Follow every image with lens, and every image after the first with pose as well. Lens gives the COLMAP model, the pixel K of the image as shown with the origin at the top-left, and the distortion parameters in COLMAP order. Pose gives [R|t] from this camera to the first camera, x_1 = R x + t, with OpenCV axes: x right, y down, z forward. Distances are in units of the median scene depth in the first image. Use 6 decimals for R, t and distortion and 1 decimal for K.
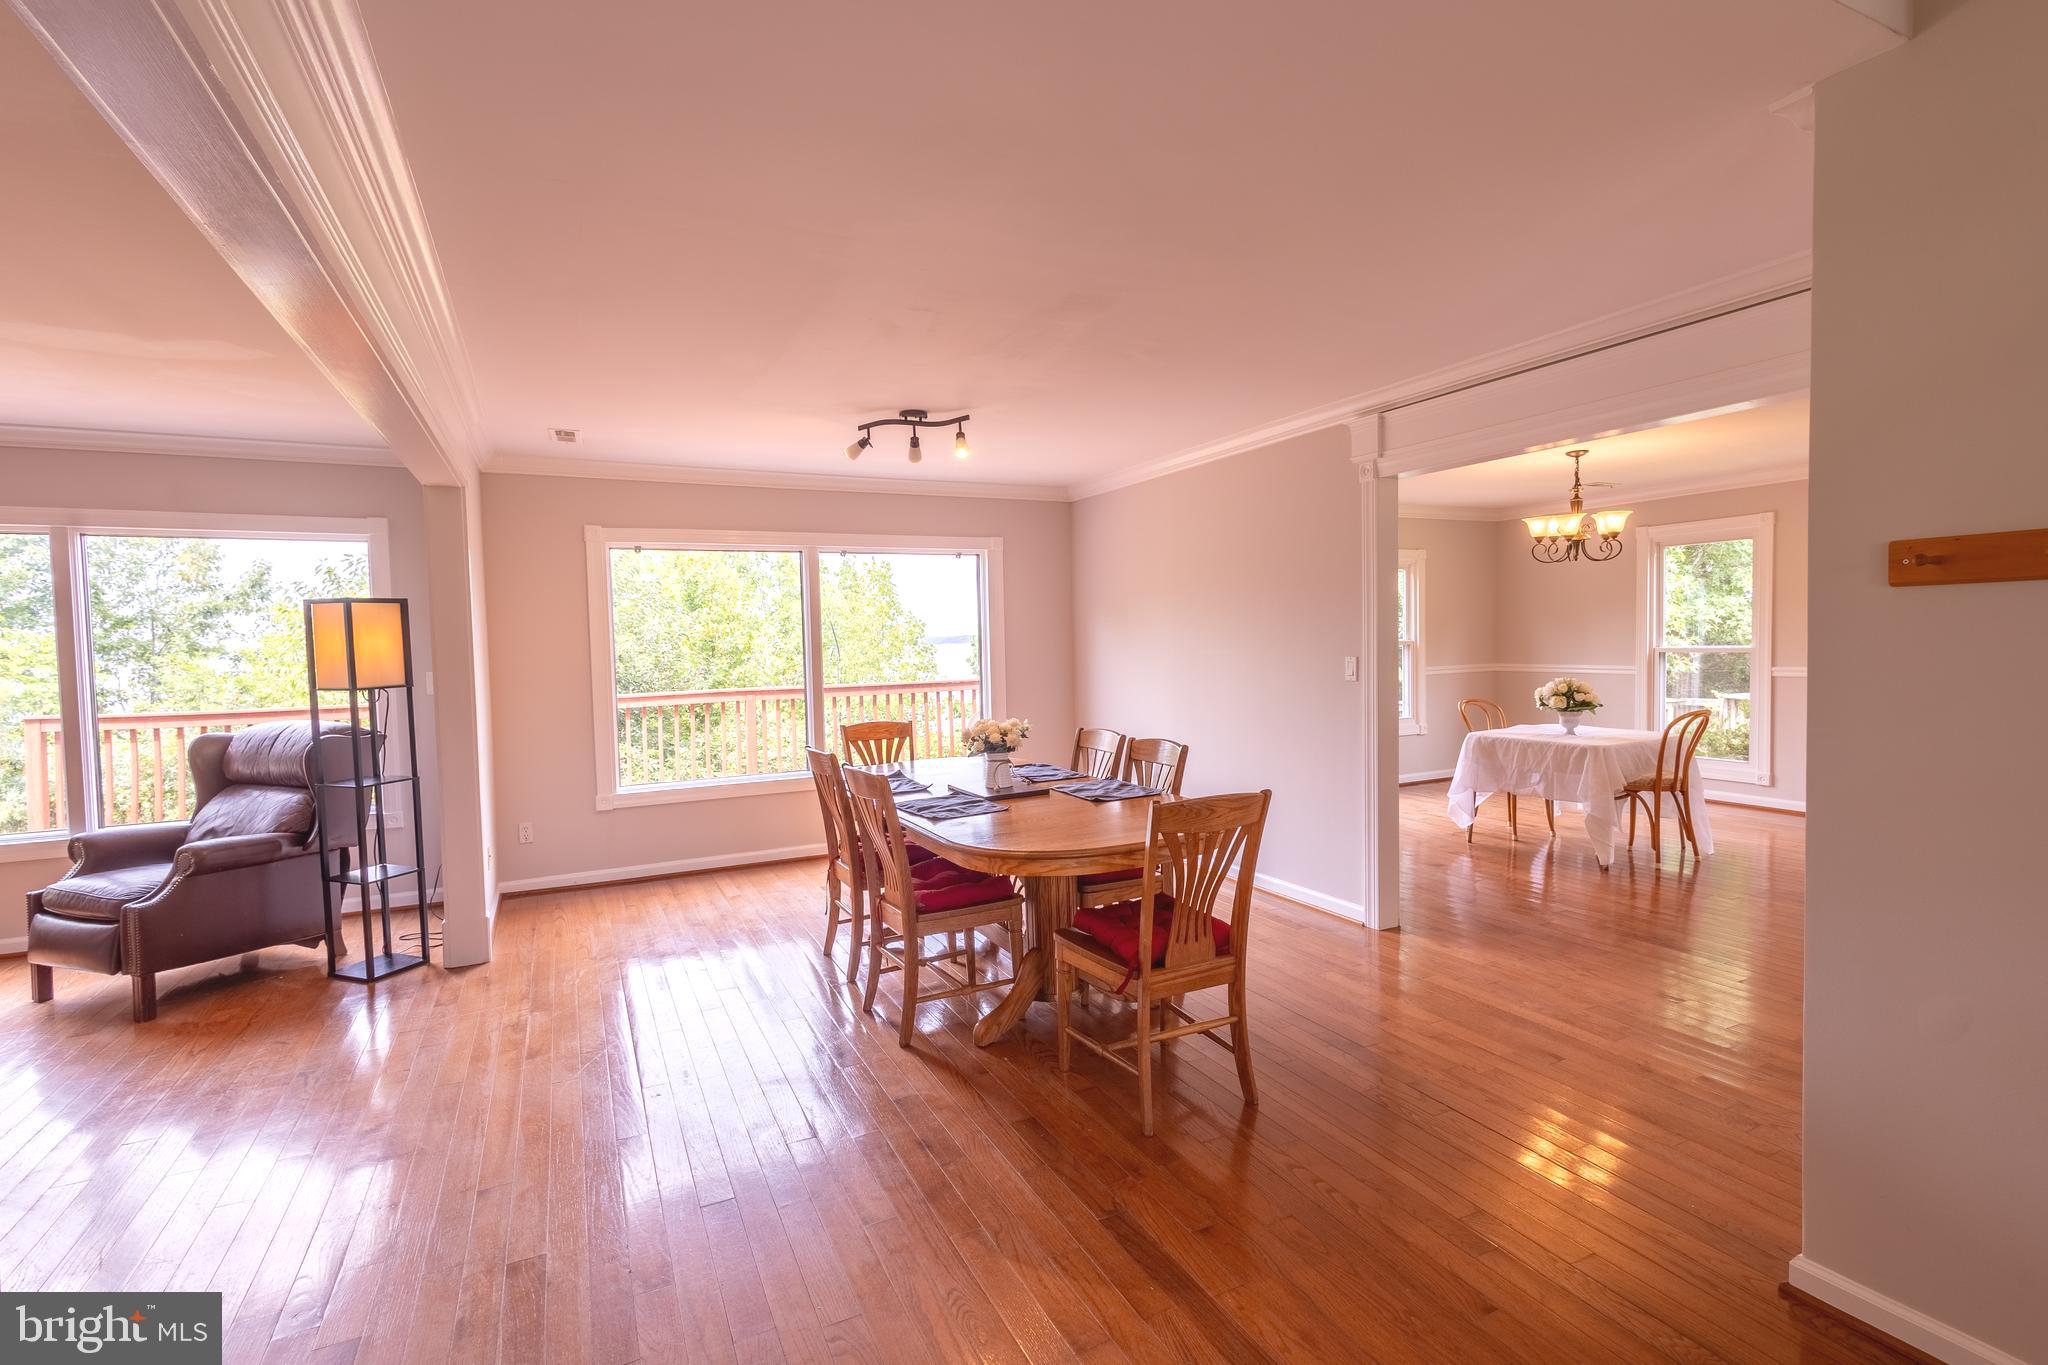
lens RADIAL K [[935.2, 0, 1022.8], [0, 935.2, 677.0], [0, 0, 1]] dist [0.008266, -0.001142]
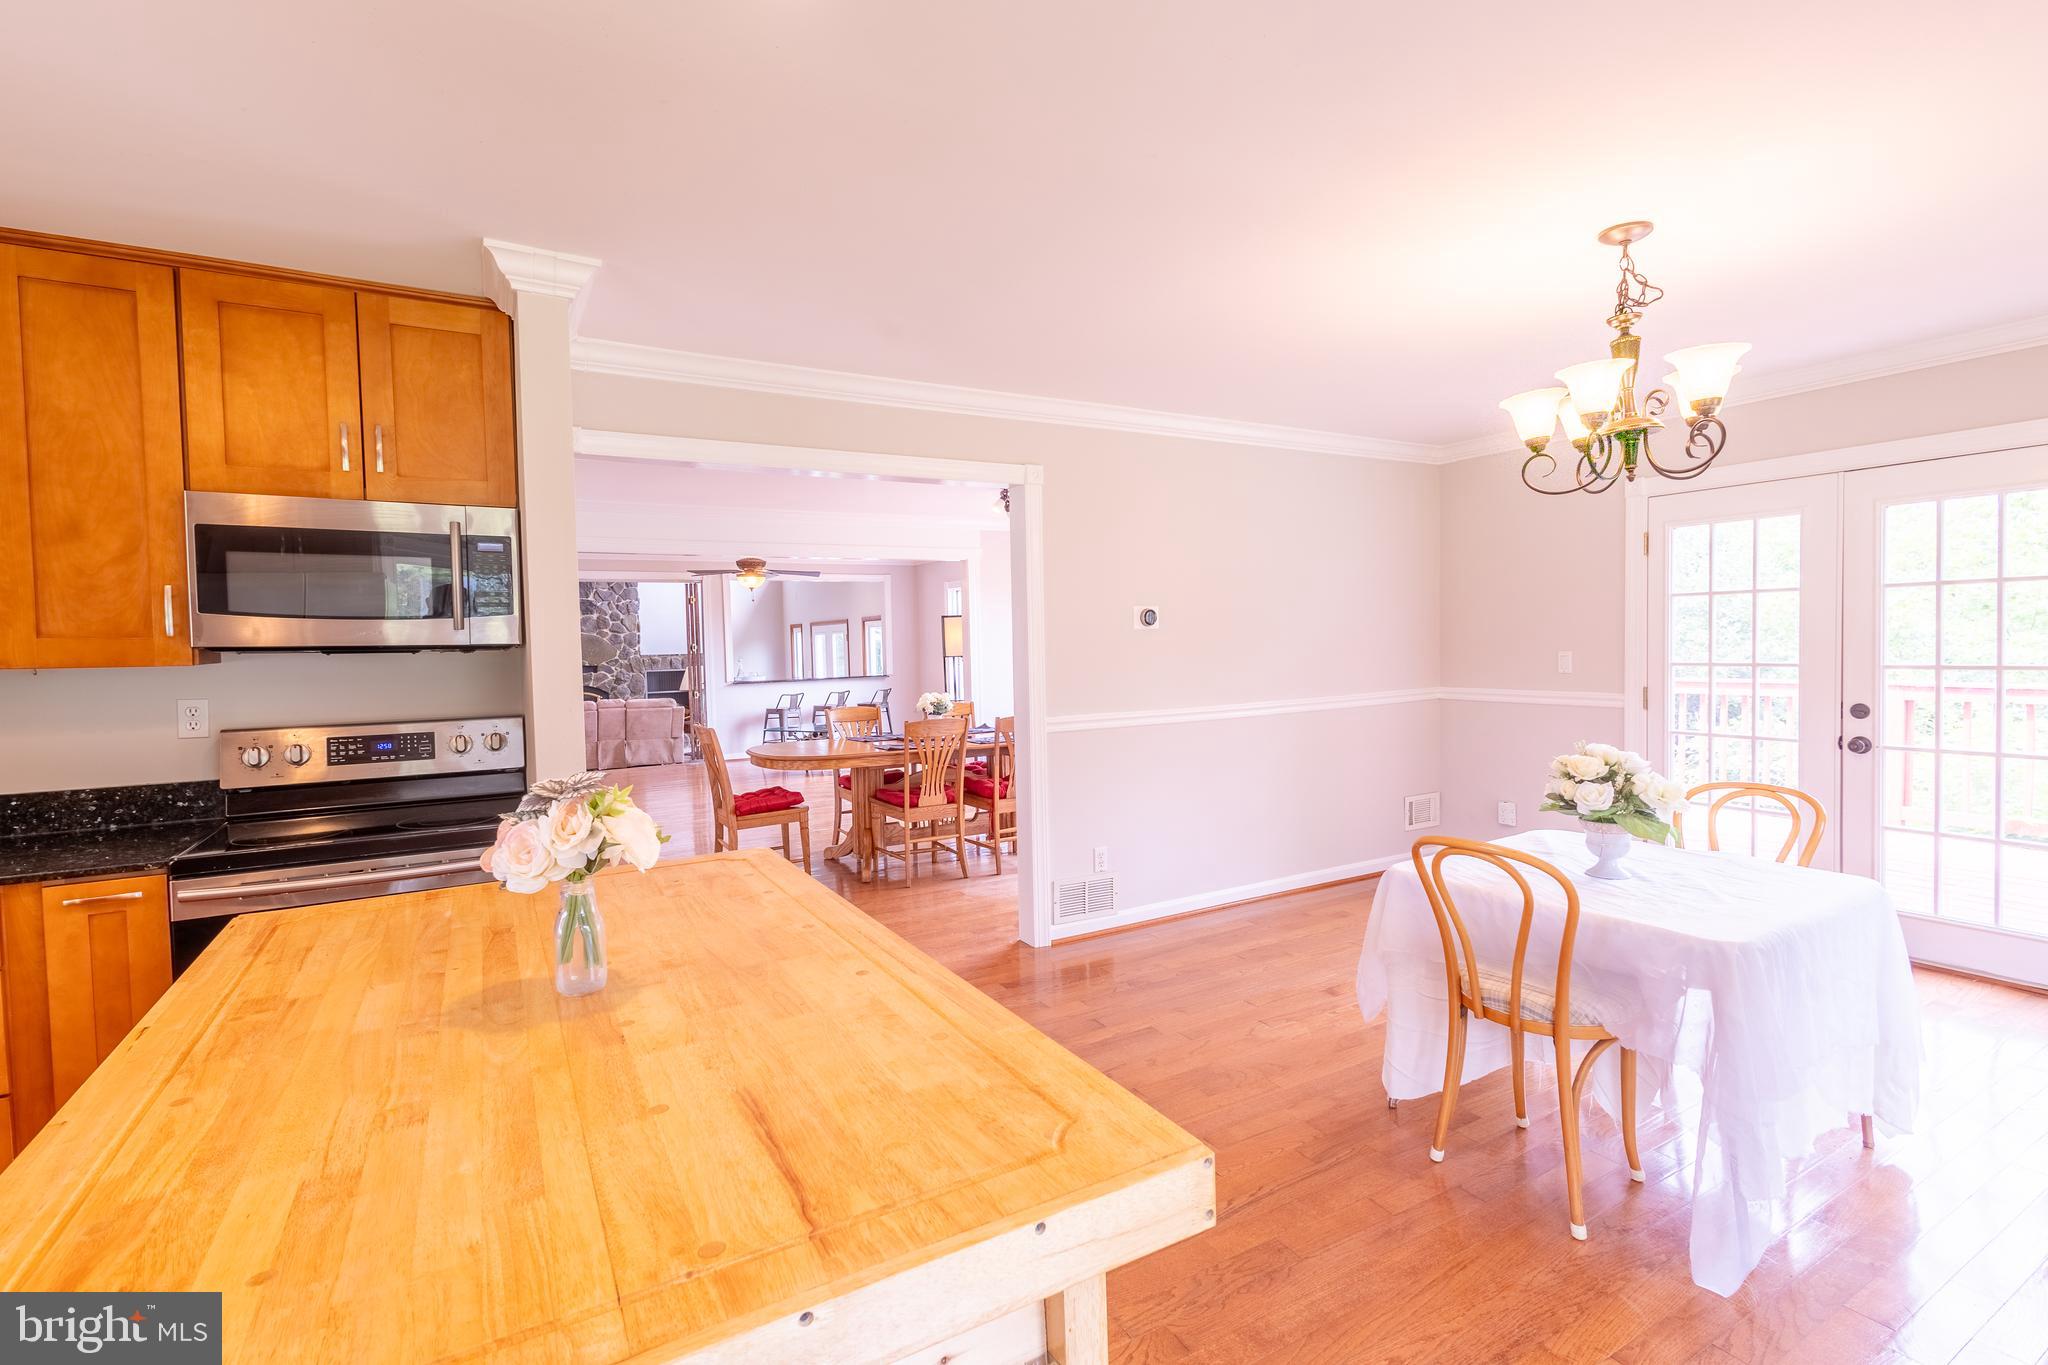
lens RADIAL K [[935.2, 0, 1019.2], [0, 935.2, 675.4], [0, 0, 1]] dist [0.008266, -0.001142]
pose [[0.065235, 0.061107, -0.995997, 0.971508], [-0.020440, 0.997996, 0.059891, -0.052413], [0.997661, 0.016451, 0.066354, 0.695291]]
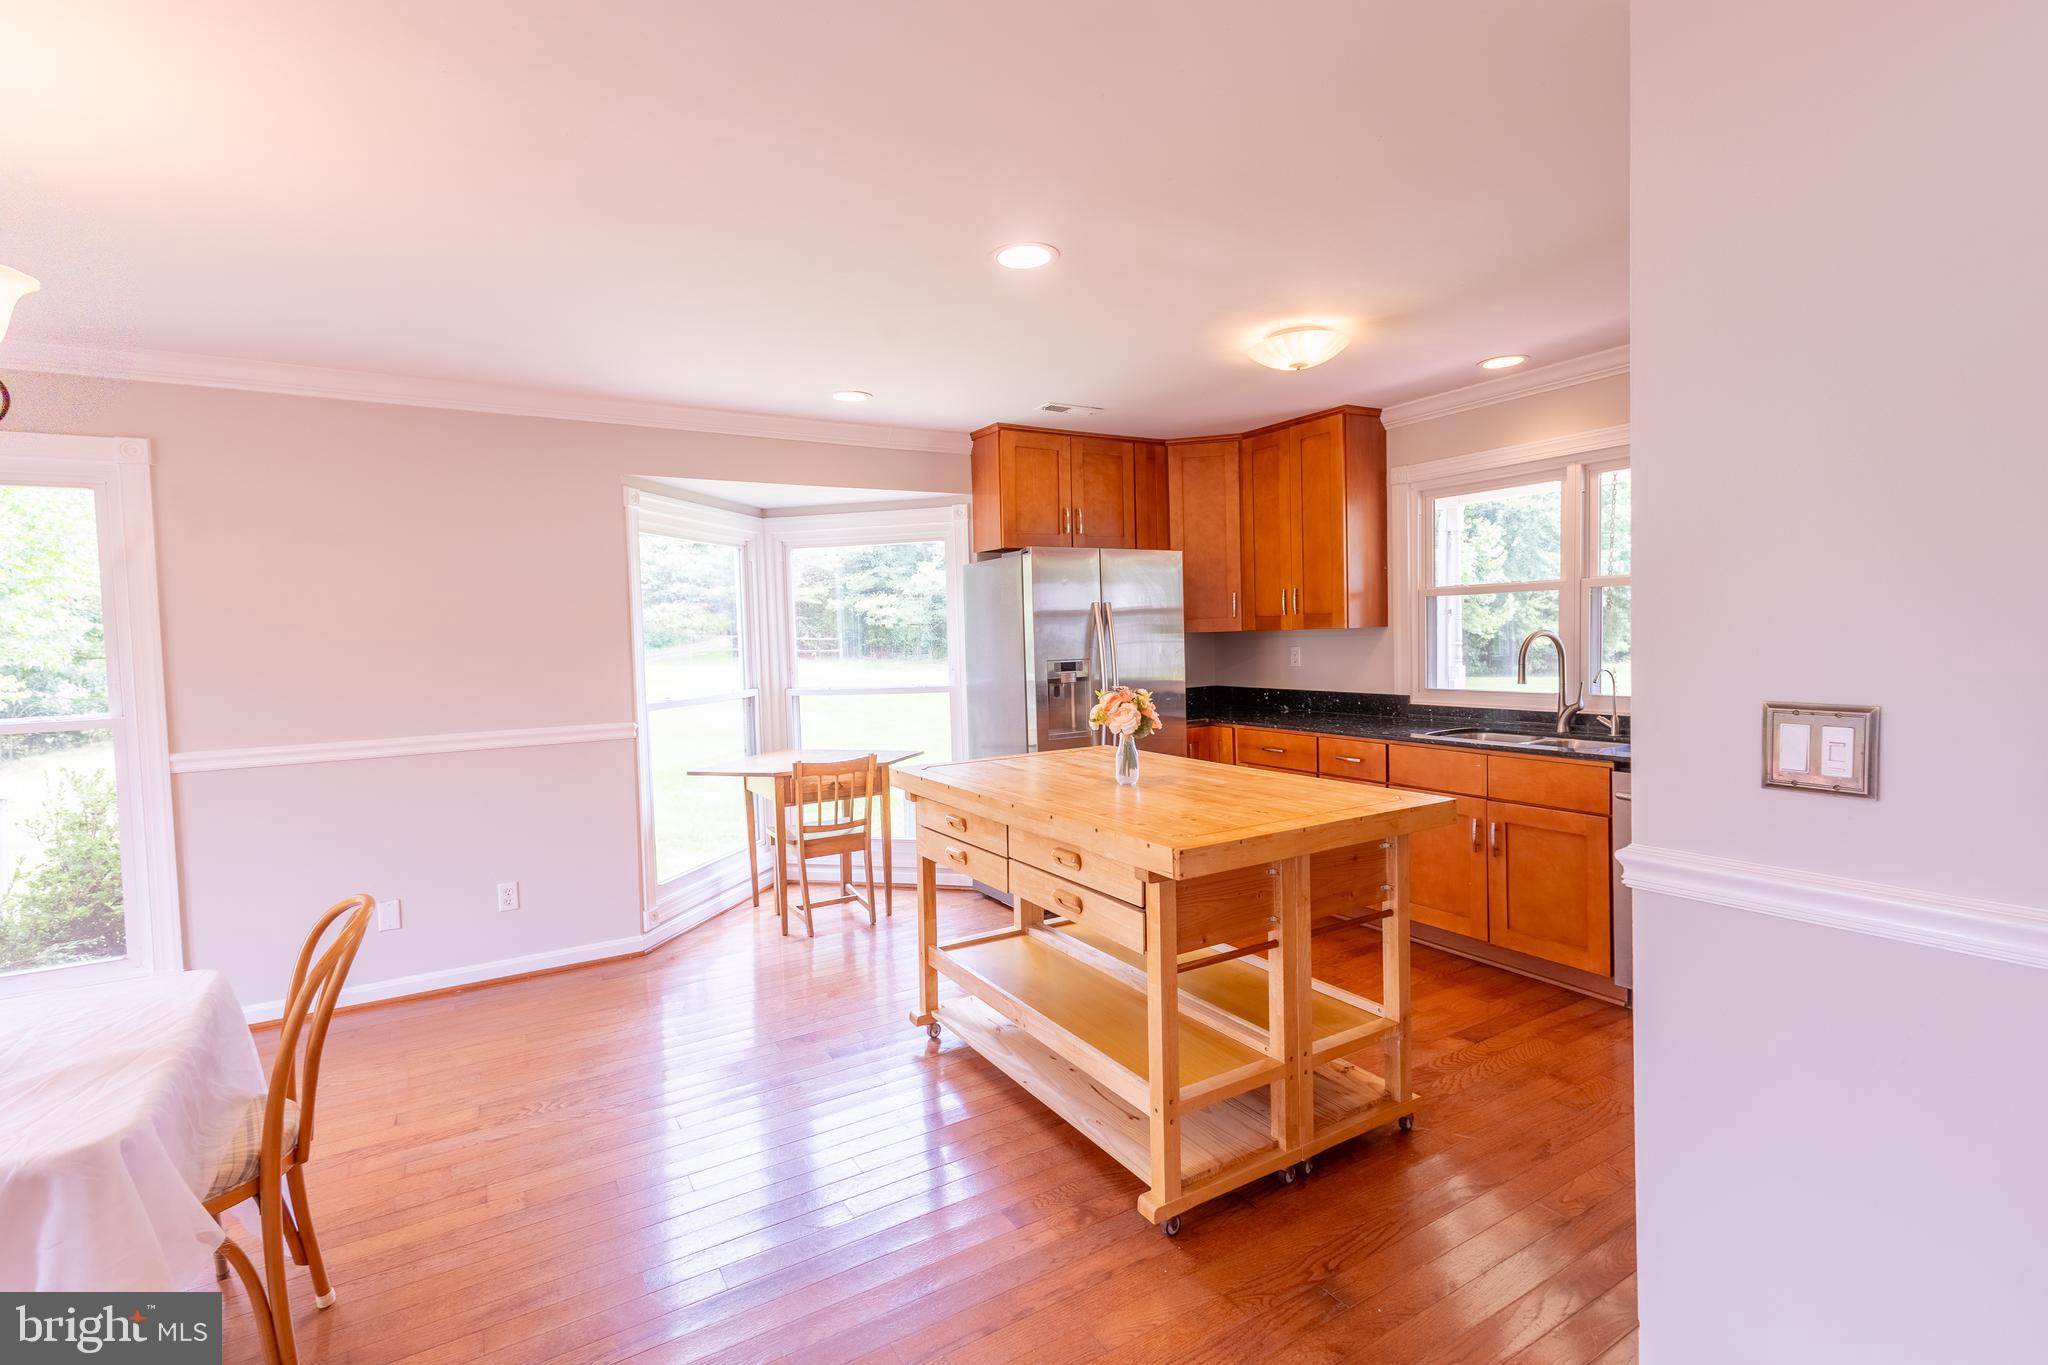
lens RADIAL K [[935.2, 0, 1027.3], [0, 935.2, 680.5], [0, 0, 1]] dist [0.008266, -0.001142]
pose [[-0.093792, -0.023758, 0.995308, 0.308271], [0.072723, 0.996881, 0.030649, -0.037465], [-0.992932, 0.075256, -0.091772, 0.706244]]
